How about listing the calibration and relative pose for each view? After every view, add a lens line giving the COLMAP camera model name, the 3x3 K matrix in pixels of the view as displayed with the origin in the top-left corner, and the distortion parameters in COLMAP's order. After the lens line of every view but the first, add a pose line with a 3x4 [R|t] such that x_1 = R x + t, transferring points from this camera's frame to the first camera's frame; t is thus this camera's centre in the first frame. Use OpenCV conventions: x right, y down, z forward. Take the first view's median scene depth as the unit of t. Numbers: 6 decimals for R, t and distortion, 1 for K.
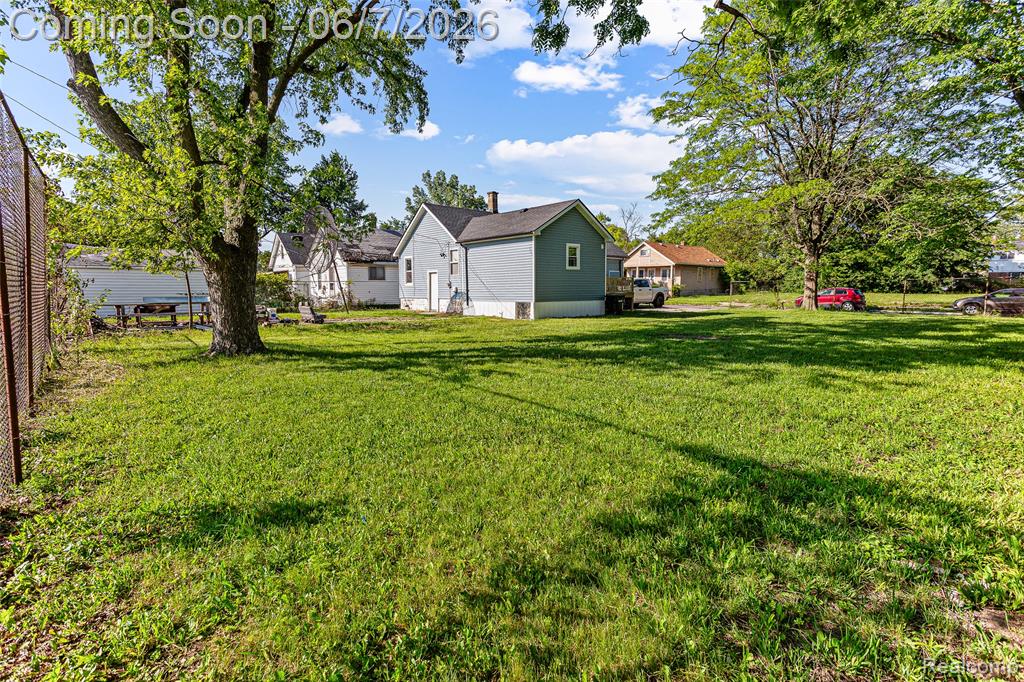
lens RADIAL K [[483.7, 0, 511.0], [0, 483.7, 335.0], [0, 0, 1]] dist [0.026834, 0.001498]
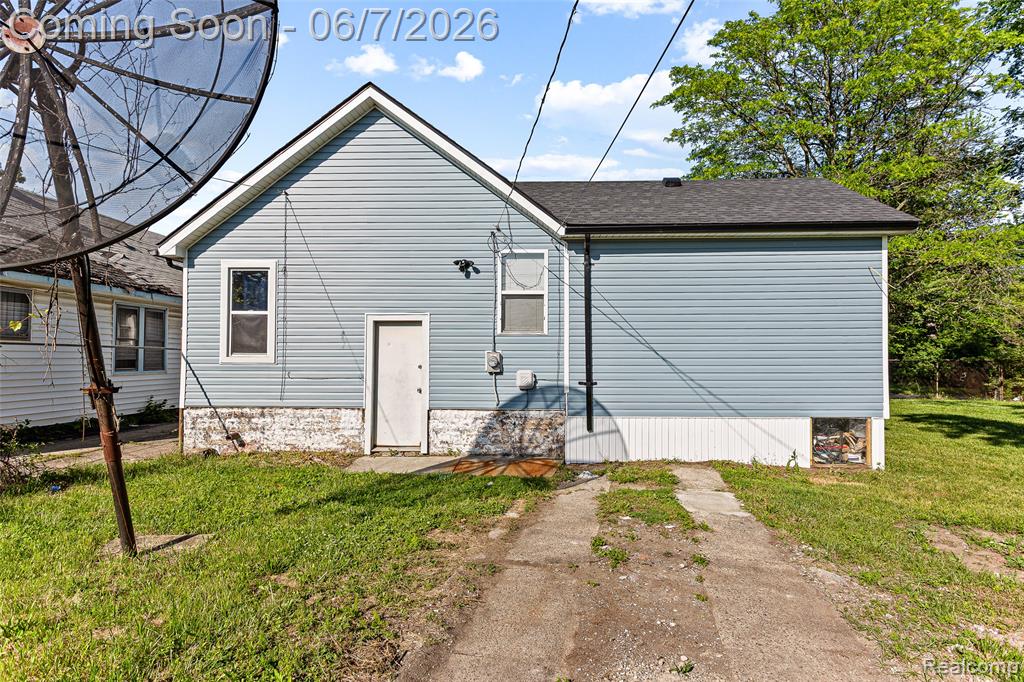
lens RADIAL K [[560.4, 0, 512.7], [0, 560.4, 348.6], [0, 0, 1]] dist [0.008725, 0.000506]
pose [[0.709744, 0.026214, 0.703972, -0.367701], [0.058781, 0.993619, -0.096262, -0.077475], [-0.702003, 0.109701, 0.703674, 0.734726]]
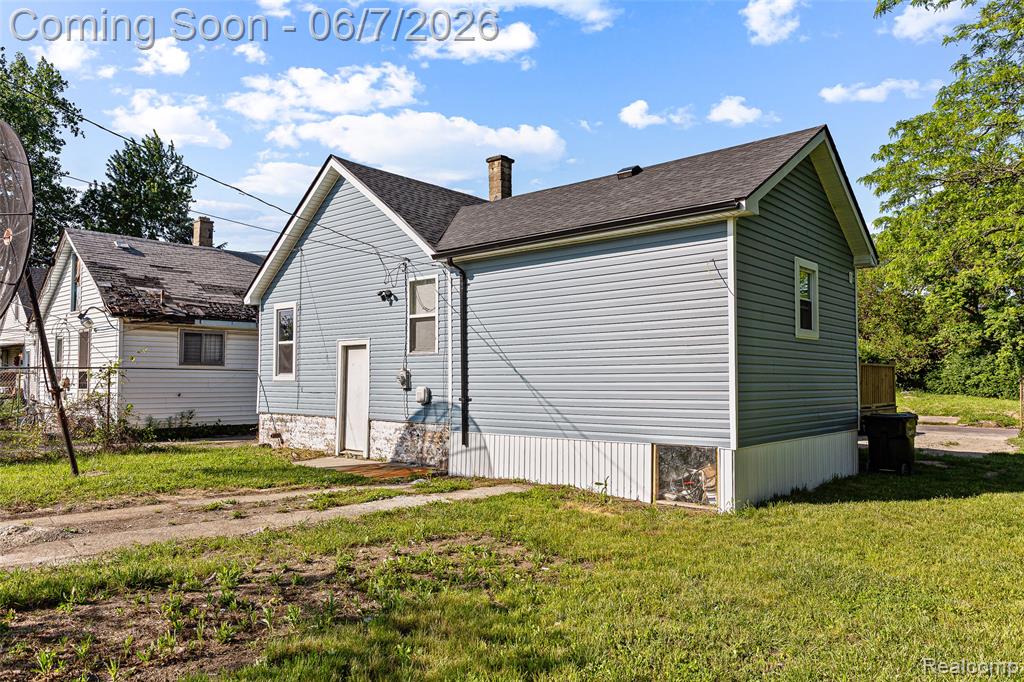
lens RADIAL K [[711.9, 0, 501.6], [0, 711.9, 346.1], [0, 0, 1]] dist [0.004513, -0.000956]
pose [[0.995450, 0.012694, 0.094435, -0.106155], [0.000922, 0.989756, -0.142766, -0.055254], [-0.095280, 0.142203, 0.985241, 0.488281]]
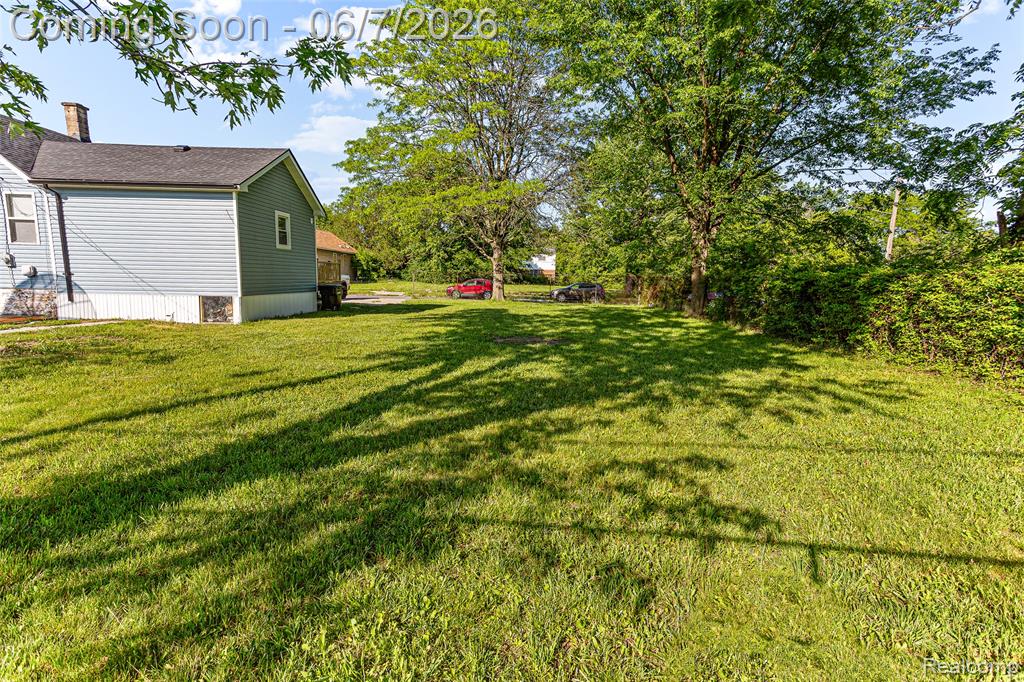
lens RADIAL K [[483.7, 0, 515.3], [0, 483.7, 335.9], [0, 0, 1]] dist [0.026834, 0.001498]
pose [[0.687158, -0.067312, 0.723383, -0.145074], [0.044890, 0.997730, 0.050199, -0.025301], [-0.725120, -0.002021, 0.688620, 0.232437]]
